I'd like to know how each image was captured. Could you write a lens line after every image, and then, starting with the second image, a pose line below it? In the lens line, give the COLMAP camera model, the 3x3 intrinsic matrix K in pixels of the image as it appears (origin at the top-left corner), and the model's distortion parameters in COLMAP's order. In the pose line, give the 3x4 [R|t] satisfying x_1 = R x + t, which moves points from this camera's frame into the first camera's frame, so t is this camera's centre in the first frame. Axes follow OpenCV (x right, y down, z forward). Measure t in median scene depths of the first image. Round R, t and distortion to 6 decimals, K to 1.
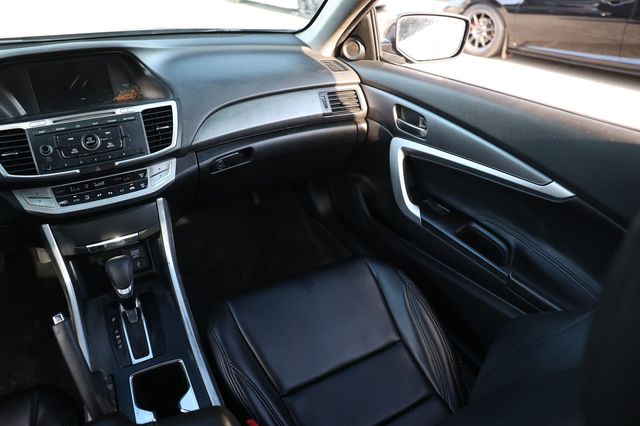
lens RADIAL K [[454.2, 0, 336.9], [0, 454.2, 210.4], [0, 0, 1]] dist [-0.103985, 0.073310]
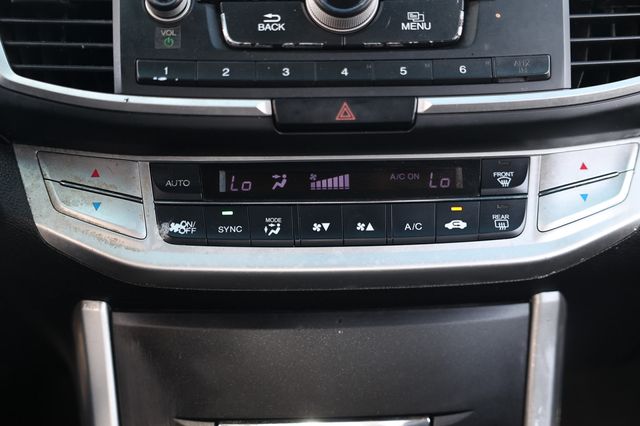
lens RADIAL K [[963.9, 0, 321.9], [0, 963.9, 211.0], [0, 0, 1]] dist [0.090785, 0.000000]
pose [[0.894149, 0.163191, -0.416972, -0.327927], [-0.222169, 0.970200, -0.096707, 0.006388], [0.388765, 0.179109, 0.903760, 0.544066]]
